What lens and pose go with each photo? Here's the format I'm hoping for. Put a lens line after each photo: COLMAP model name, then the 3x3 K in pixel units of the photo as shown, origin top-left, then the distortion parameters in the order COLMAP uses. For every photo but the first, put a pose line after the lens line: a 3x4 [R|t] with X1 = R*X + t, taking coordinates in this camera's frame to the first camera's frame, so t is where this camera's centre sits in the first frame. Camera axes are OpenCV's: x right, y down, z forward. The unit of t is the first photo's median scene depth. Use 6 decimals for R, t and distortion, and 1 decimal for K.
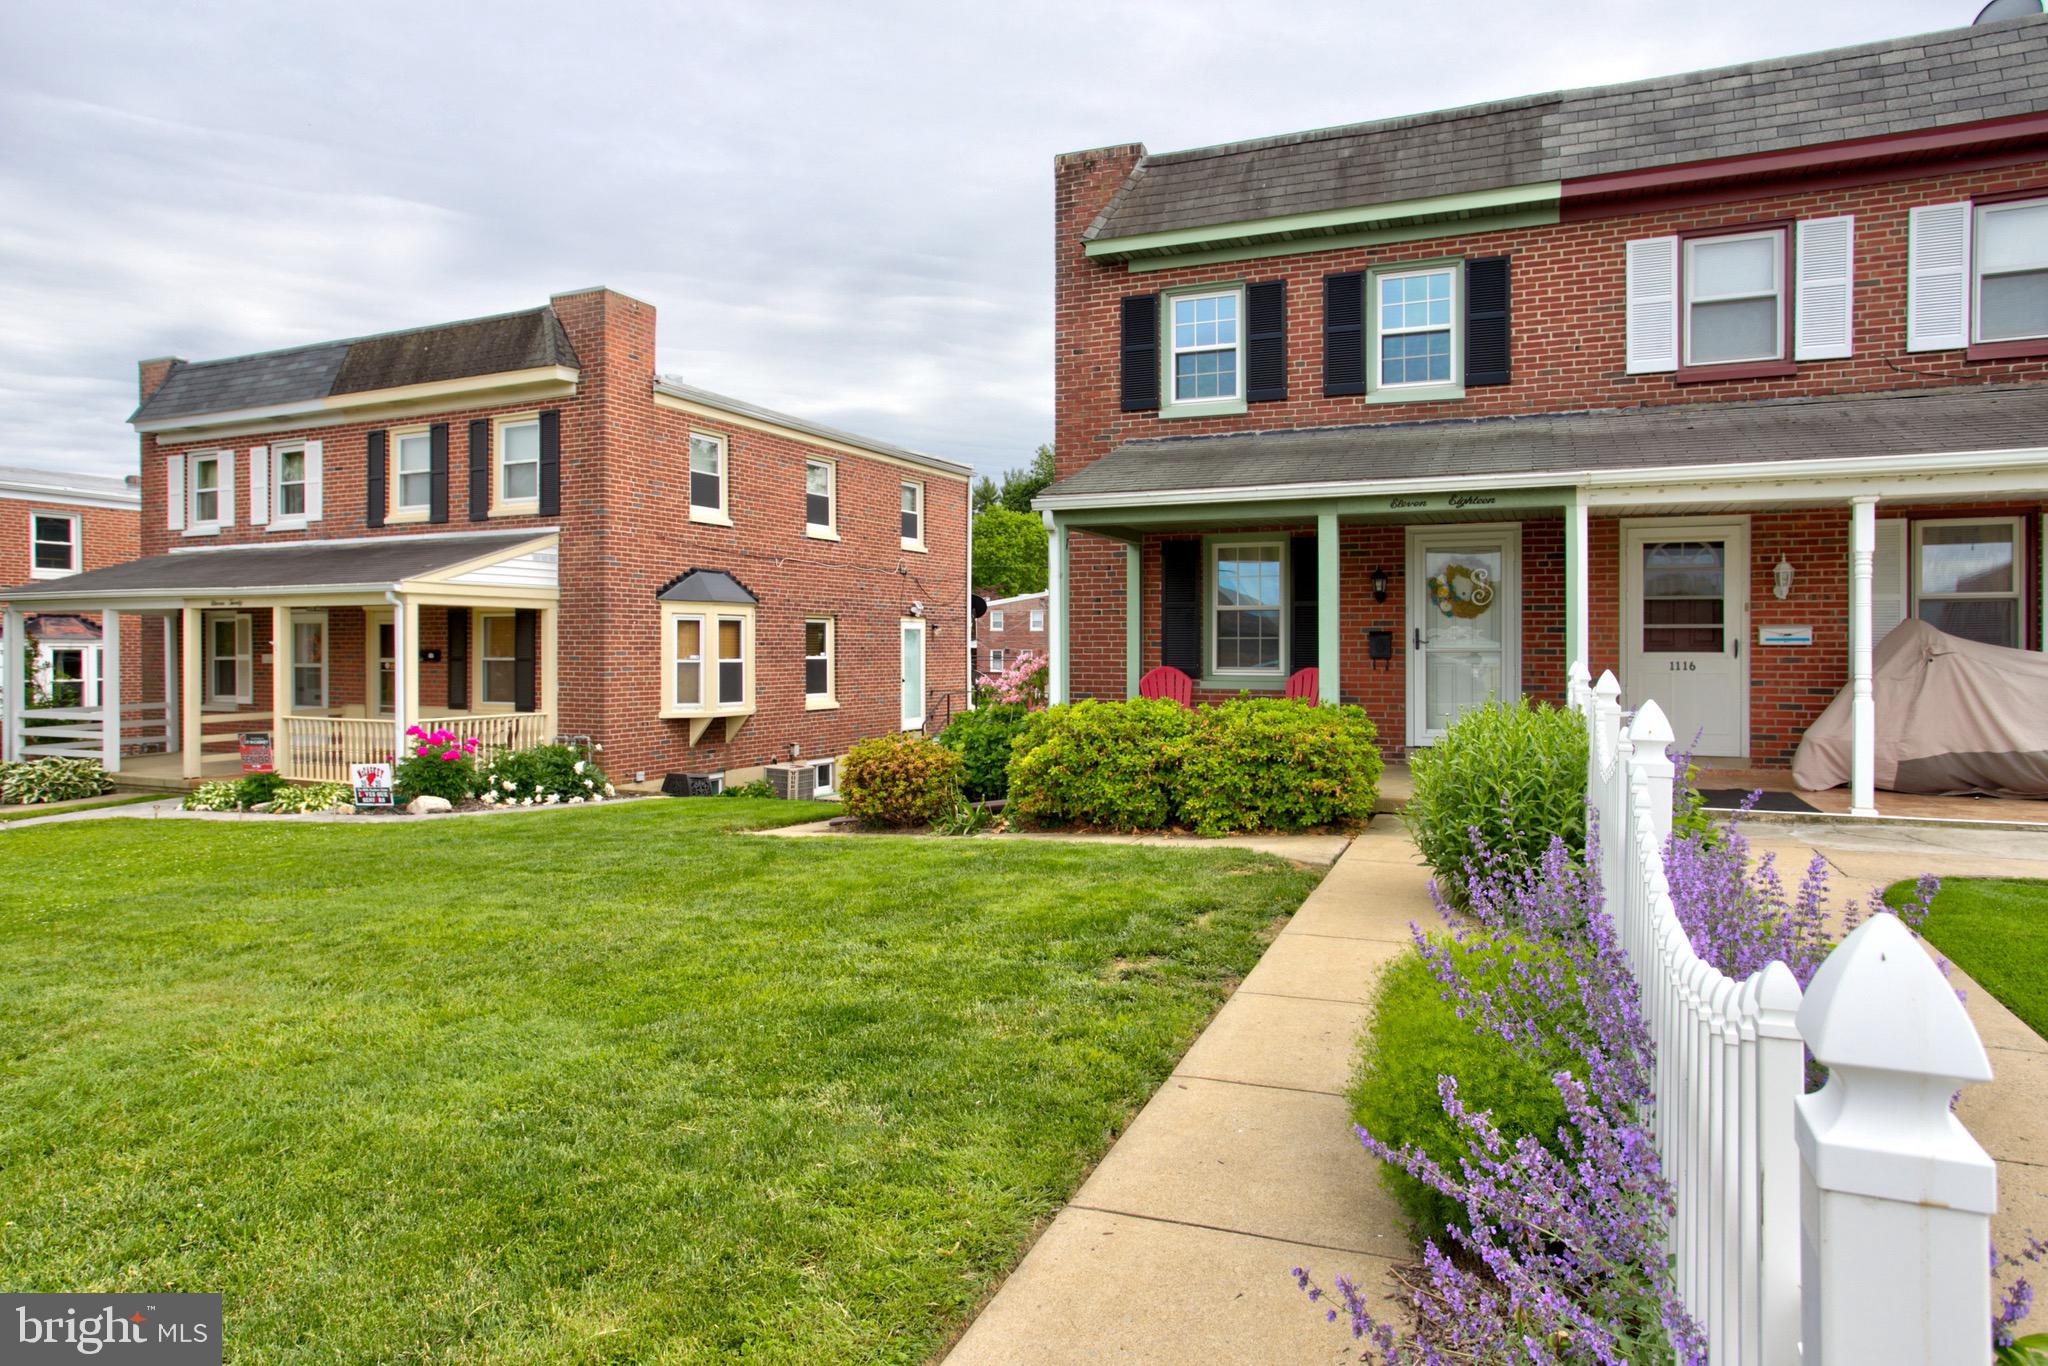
lens RADIAL K [[1251.6, 0, 1019.8], [0, 1251.6, 658.9], [0, 0, 1]] dist [-0.045208, 0.047047]
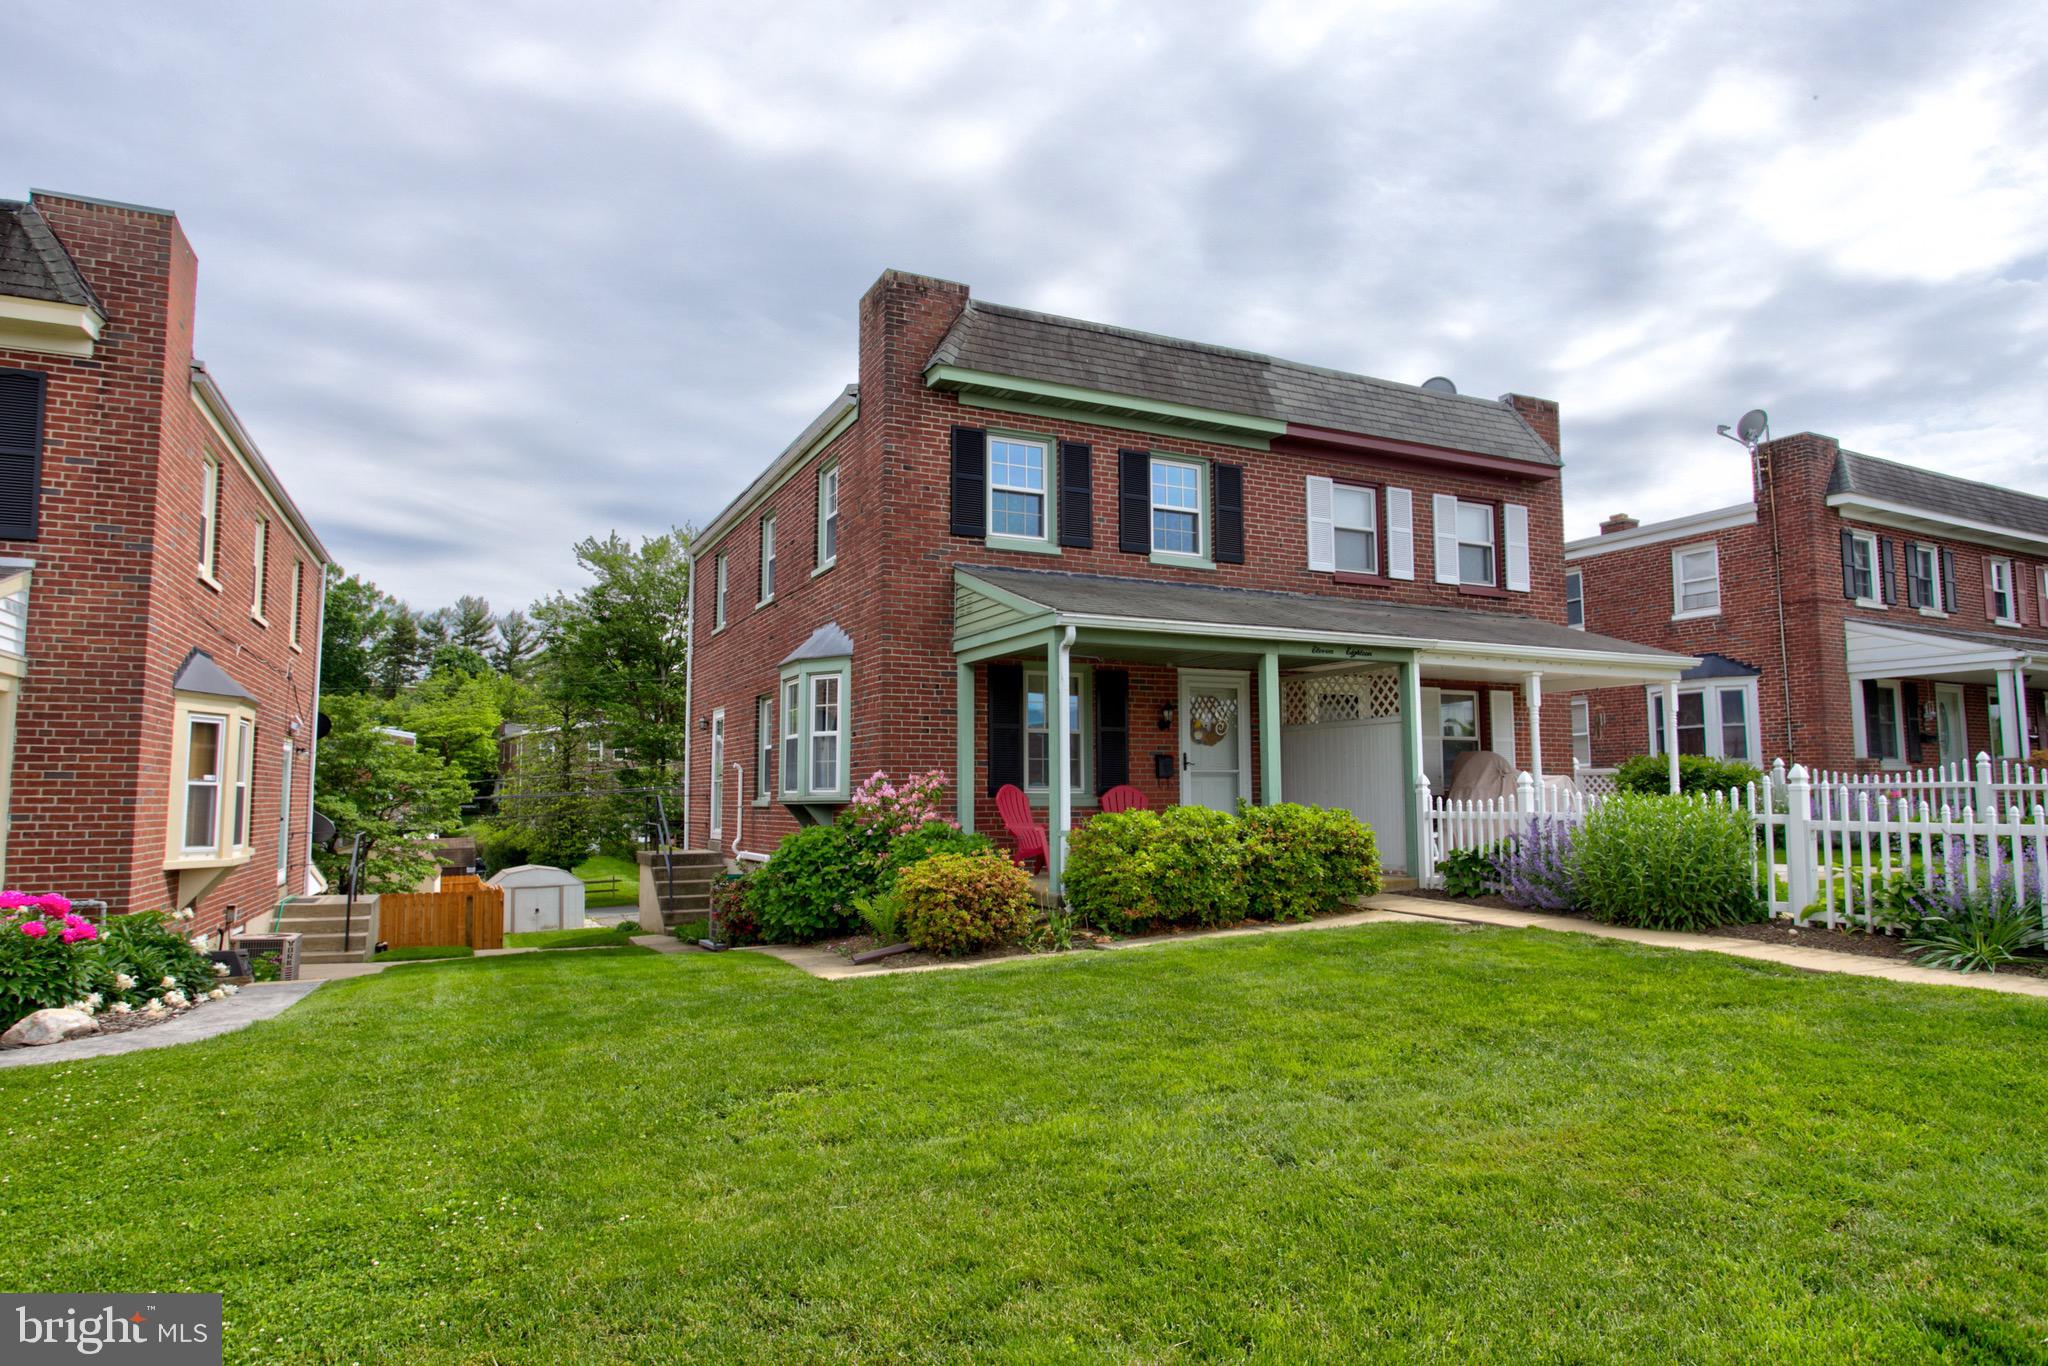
lens RADIAL K [[1225.4, 0, 1024.8], [0, 1225.4, 695.0], [0, 0, 1]] dist [-0.045002, 0.048099]
pose [[0.658715, 0.062230, 0.749814, -0.680052], [0.009470, 0.995809, -0.090965, 0.026363], [-0.752333, 0.067021, 0.655365, 0.338172]]
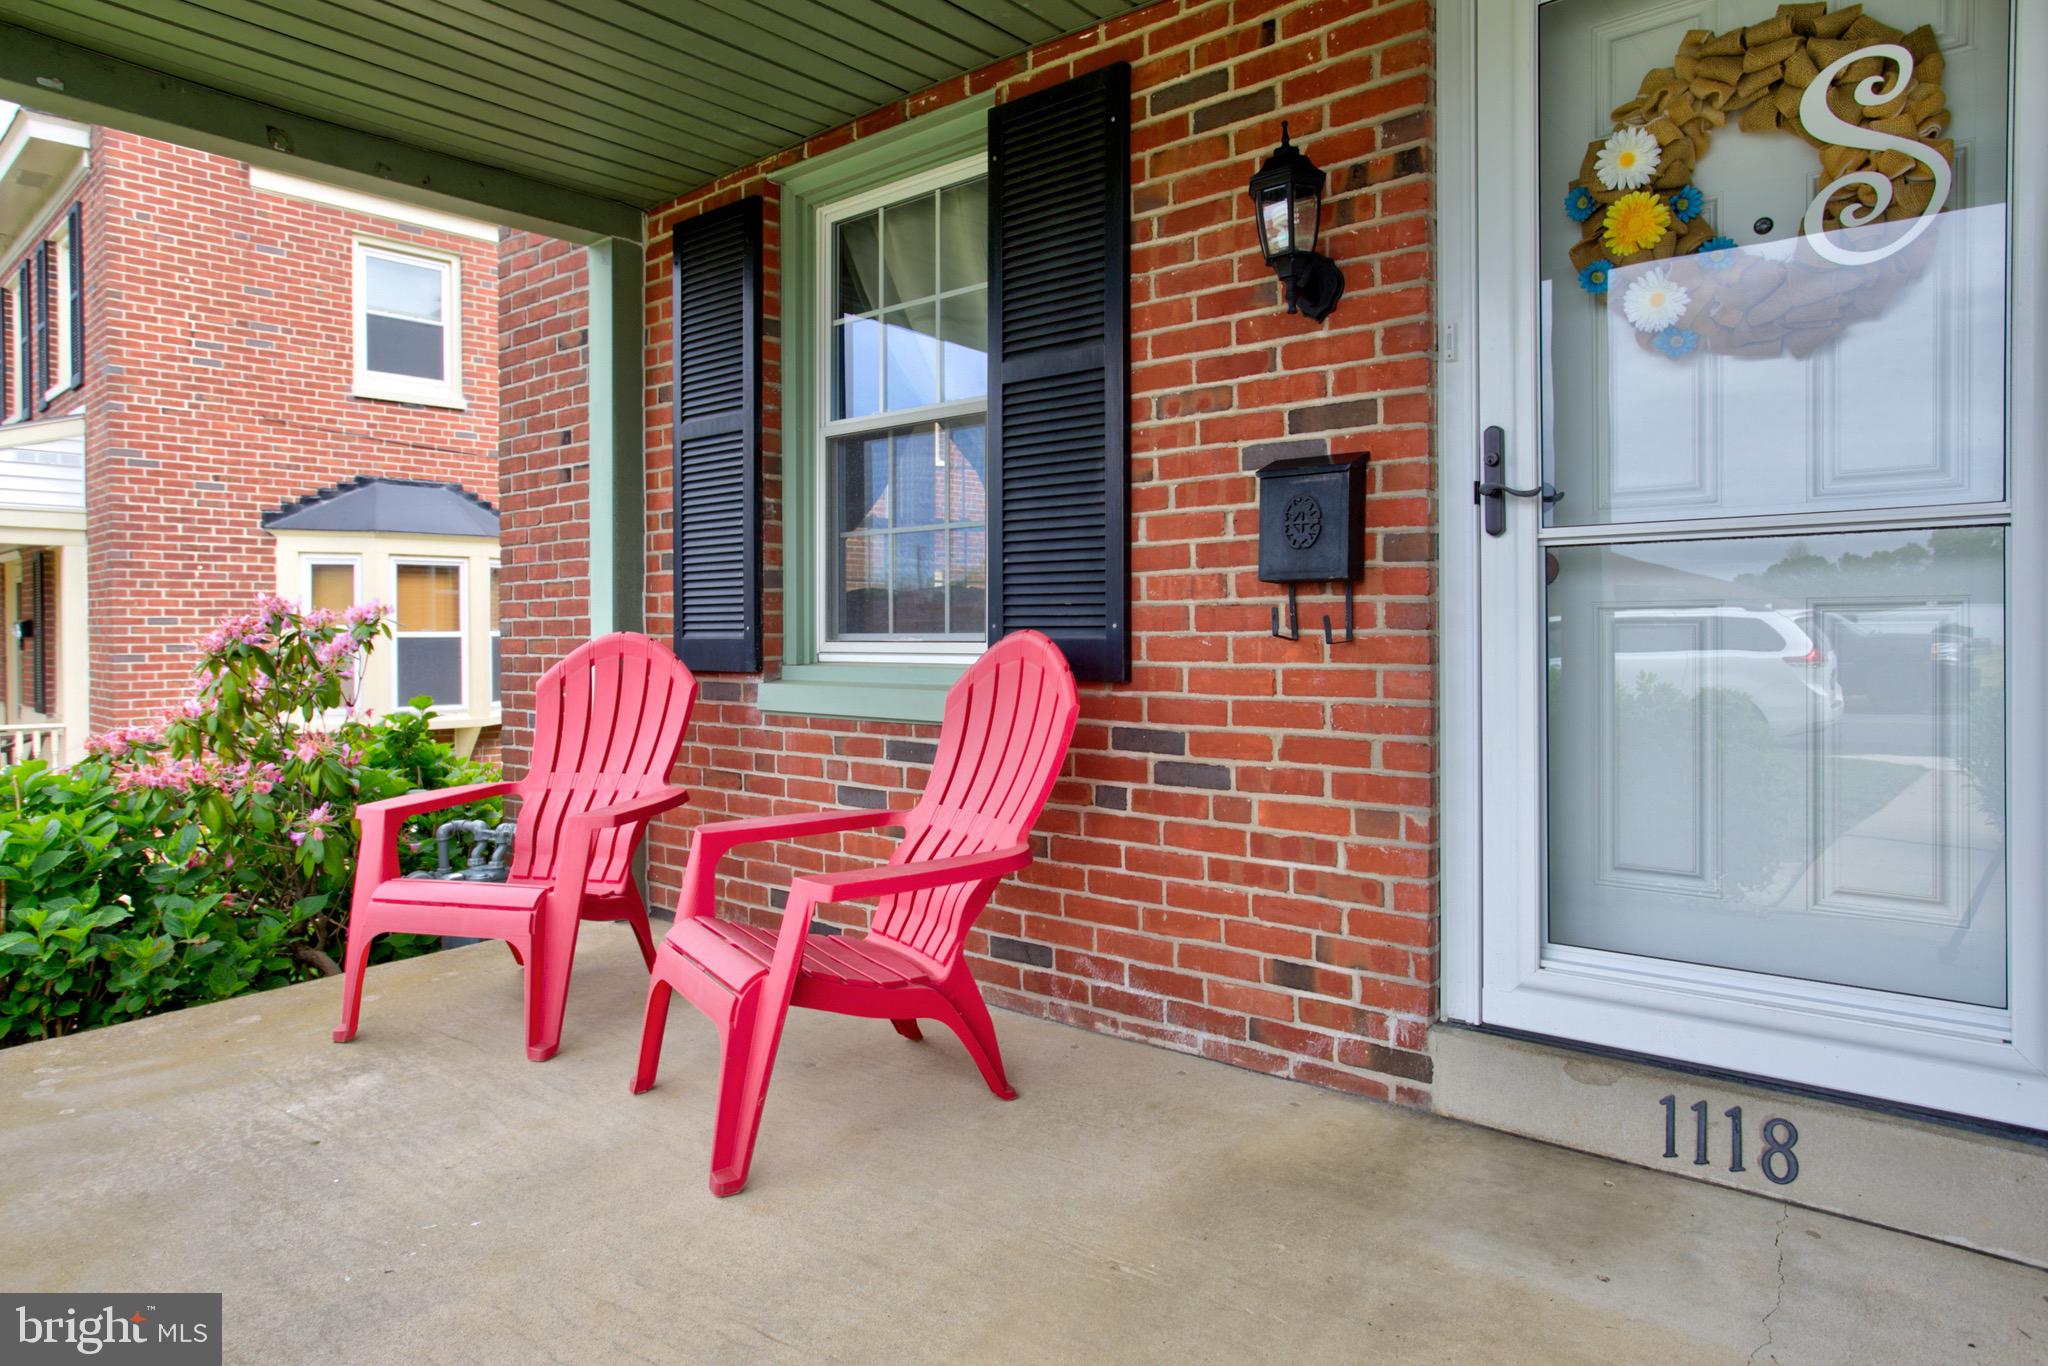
lens RADIAL K [[1251.6, 0, 1019.8], [0, 1251.6, 658.9], [0, 0, 1]] dist [-0.045208, 0.047047]
pose [[0.953218, 0.001886, -0.302278, 0.308826], [0.001816, 0.999927, 0.011965, 0.009403], [0.302279, -0.011954, 0.953145, 0.796564]]
